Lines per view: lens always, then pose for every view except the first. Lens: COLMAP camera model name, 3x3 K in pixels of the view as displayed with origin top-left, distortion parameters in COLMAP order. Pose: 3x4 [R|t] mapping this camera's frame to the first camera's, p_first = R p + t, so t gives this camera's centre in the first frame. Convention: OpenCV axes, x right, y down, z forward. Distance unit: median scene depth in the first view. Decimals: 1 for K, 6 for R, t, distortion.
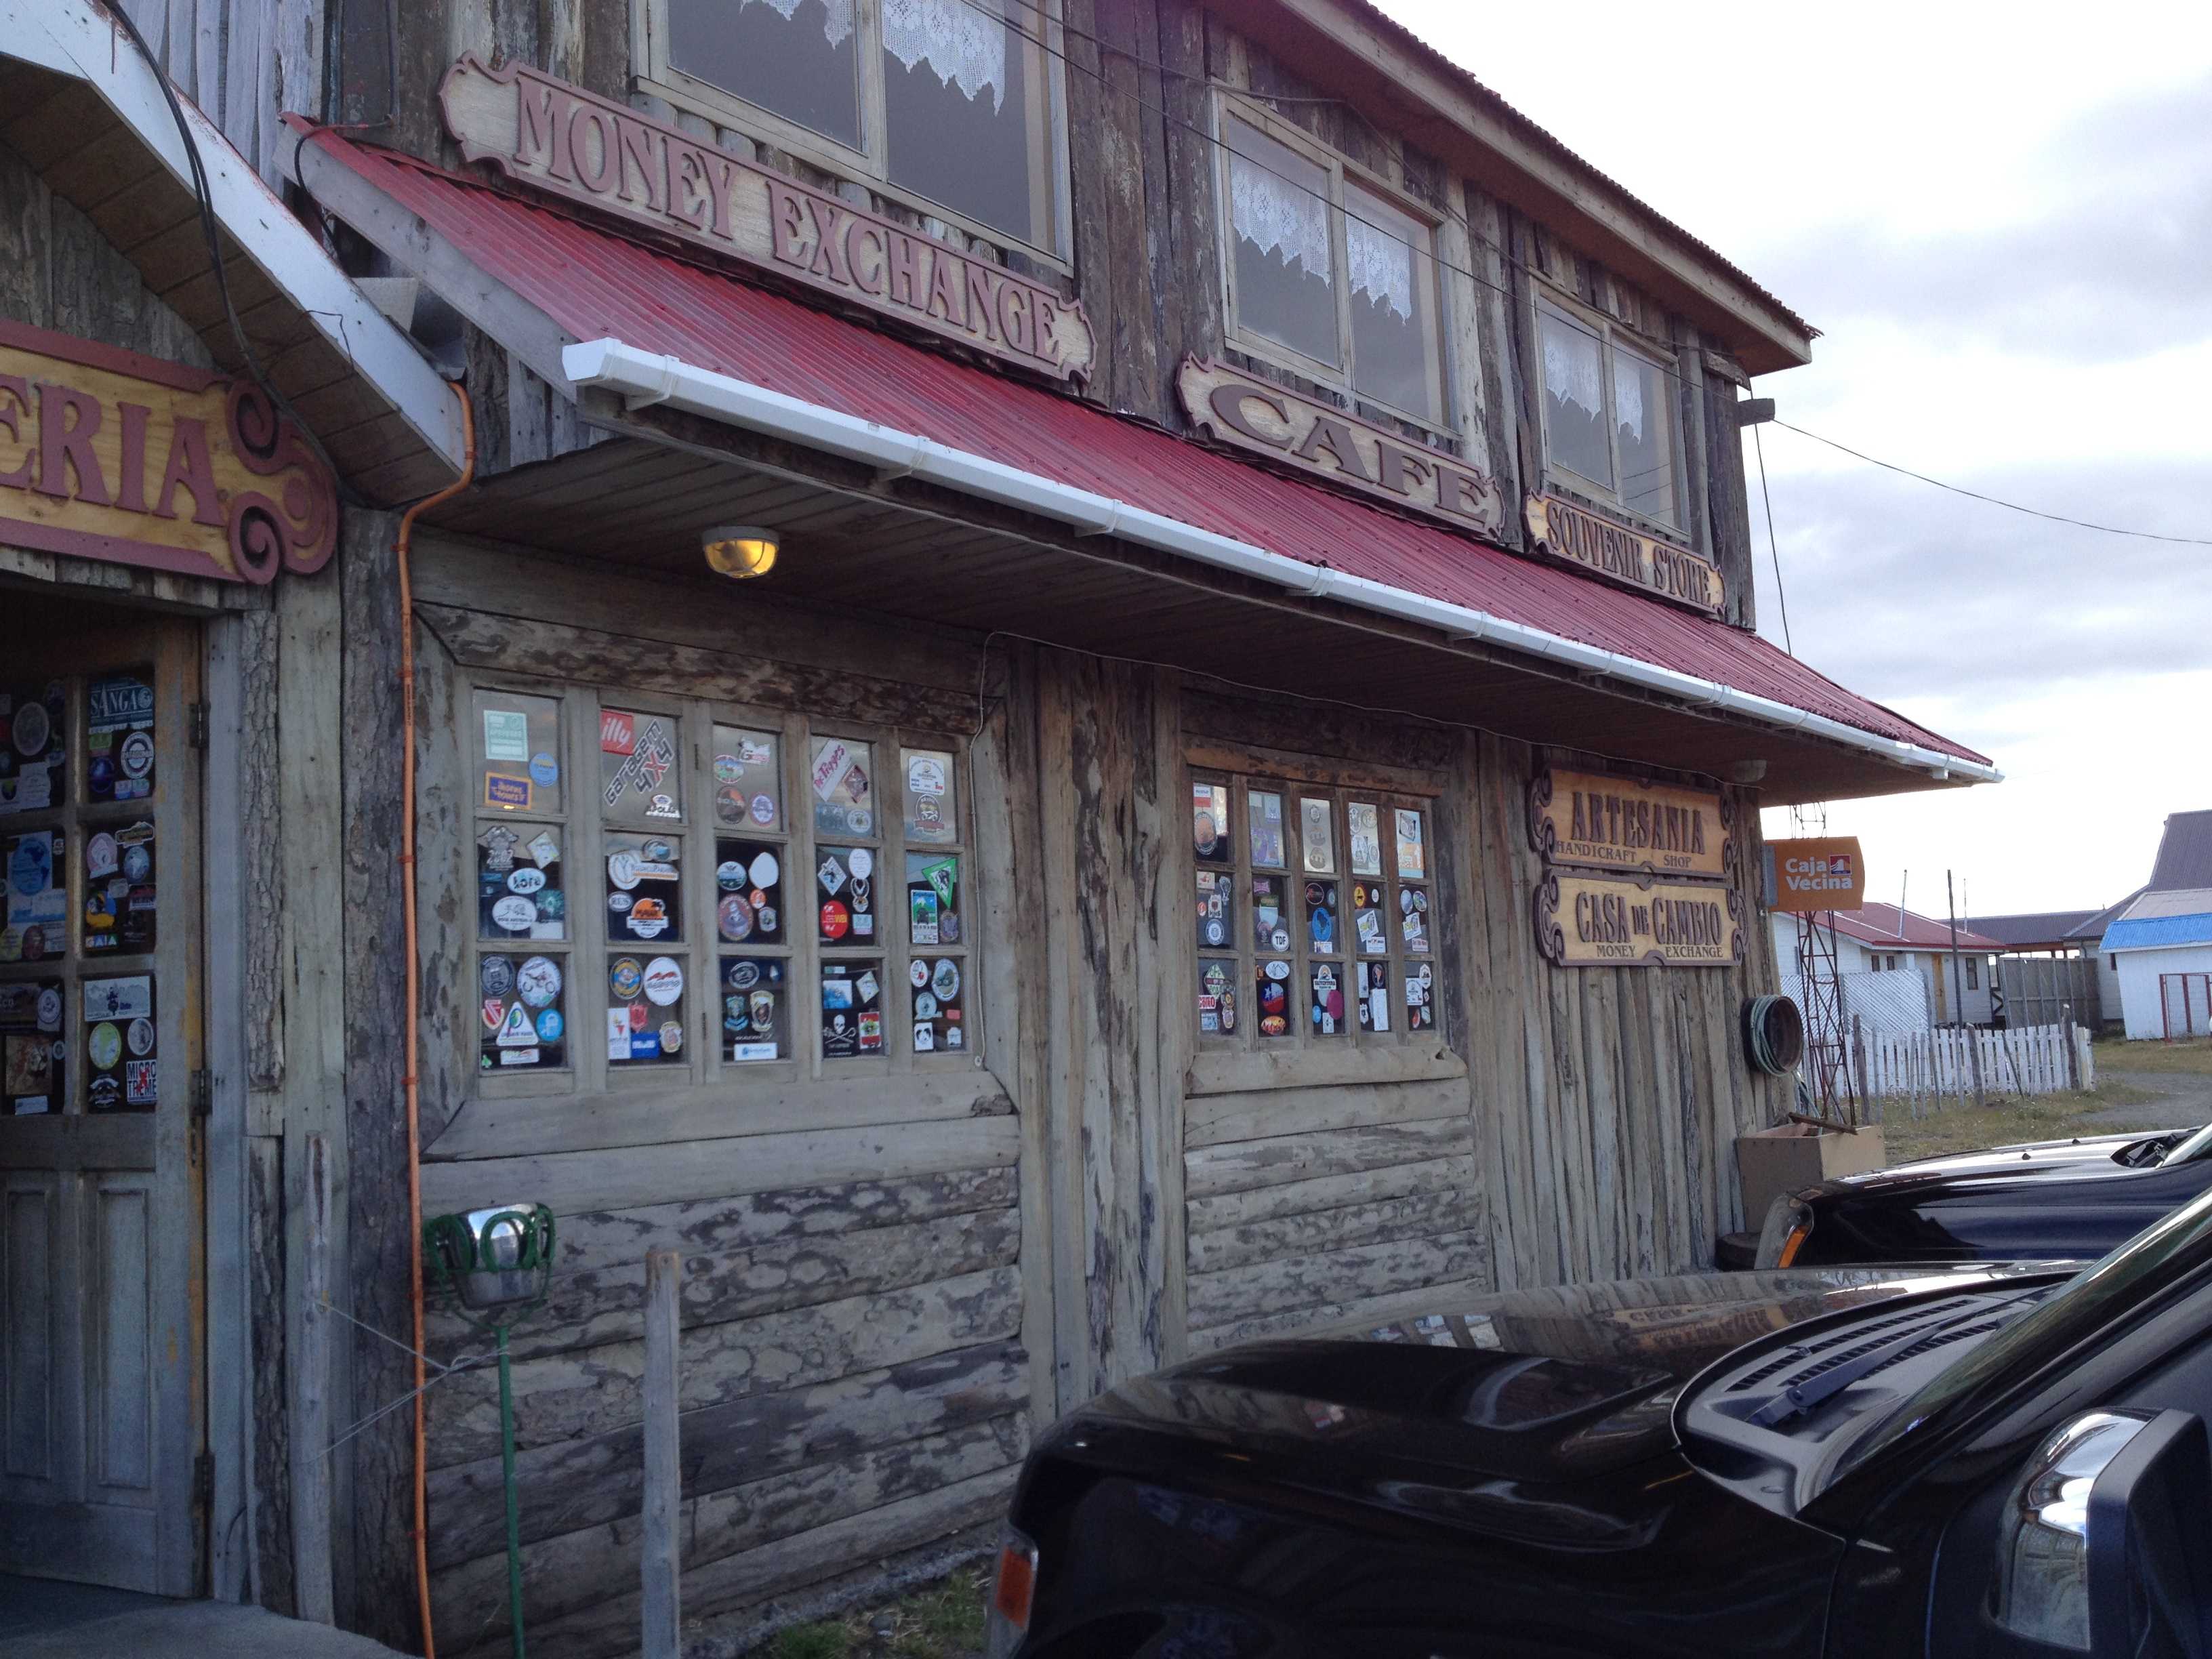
lens RADIAL K [[2248.9, 0, 1106.6], [0, 2248.9, 827.2], [0, 0, 1]] dist [-0.011392, 0.000000]
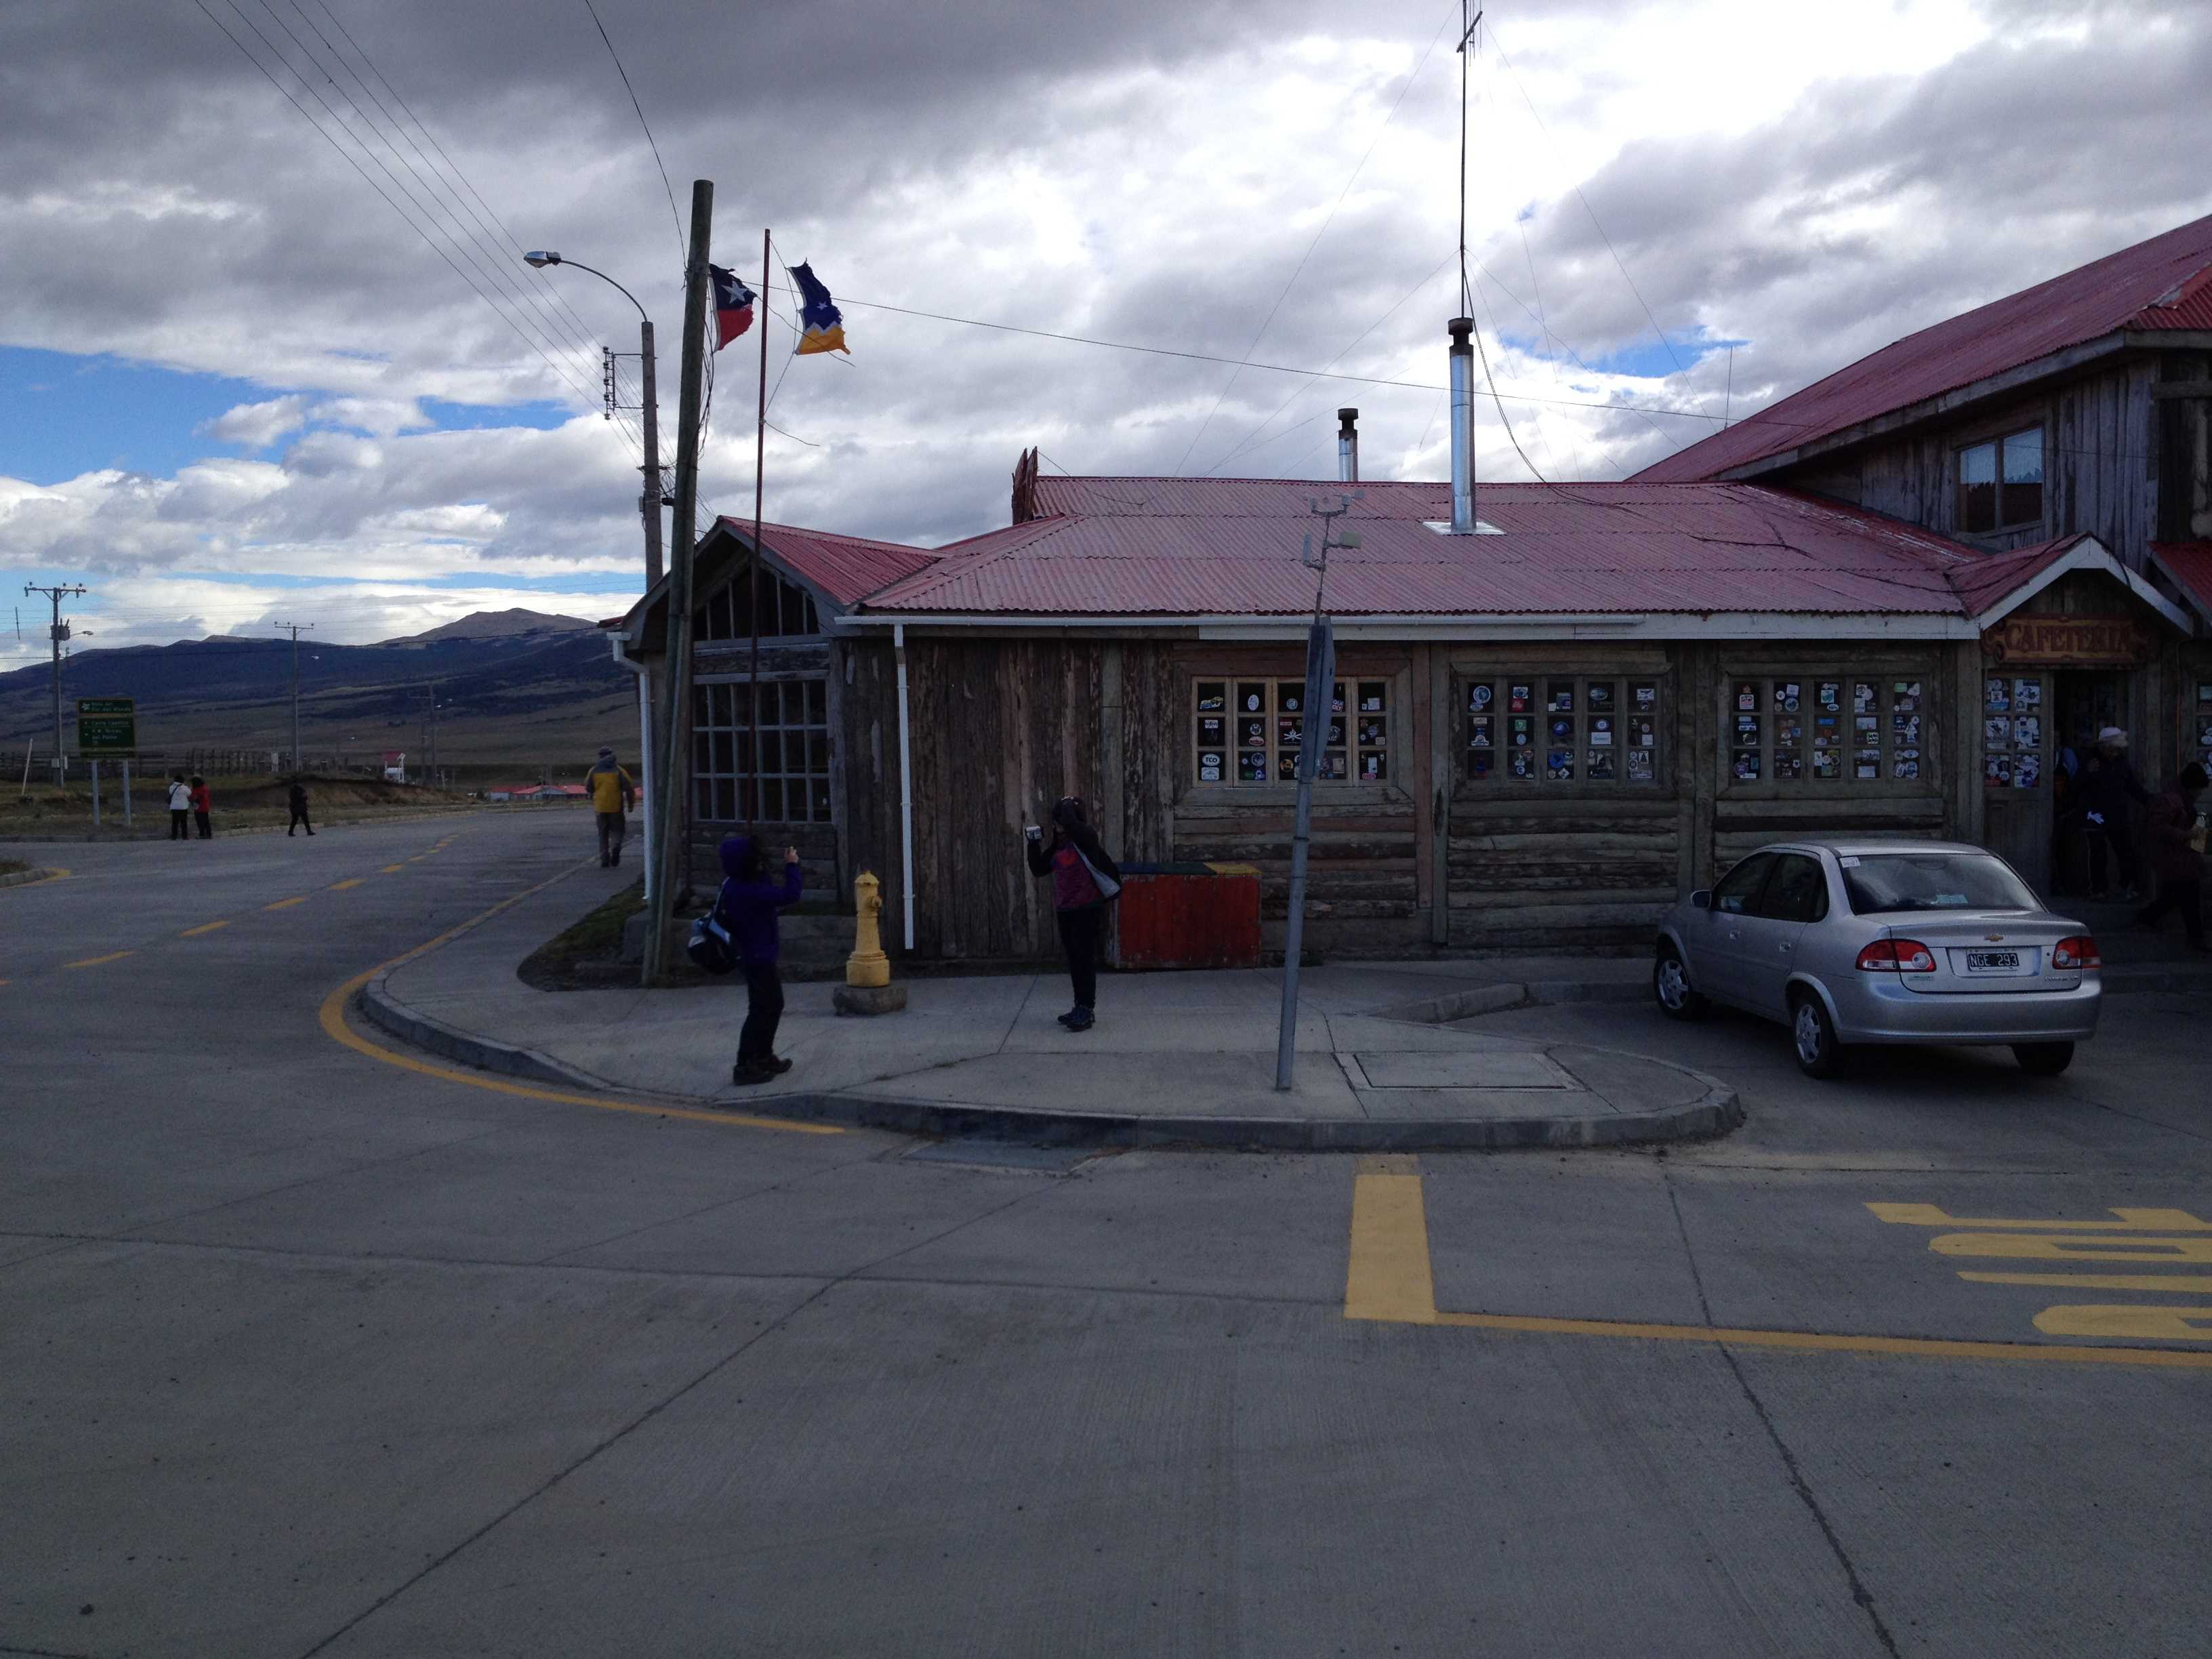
lens RADIAL K [[2248.9, 0, 1106.8], [0, 2248.9, 830.0], [0, 0, 1]] dist [-0.011392, 0.000000]
pose [[0.716287, 0.052943, -0.695794, 1.199356], [0.050651, 0.990543, 0.127513, -0.440446], [0.695965, -0.126579, 0.706832, -3.426779]]
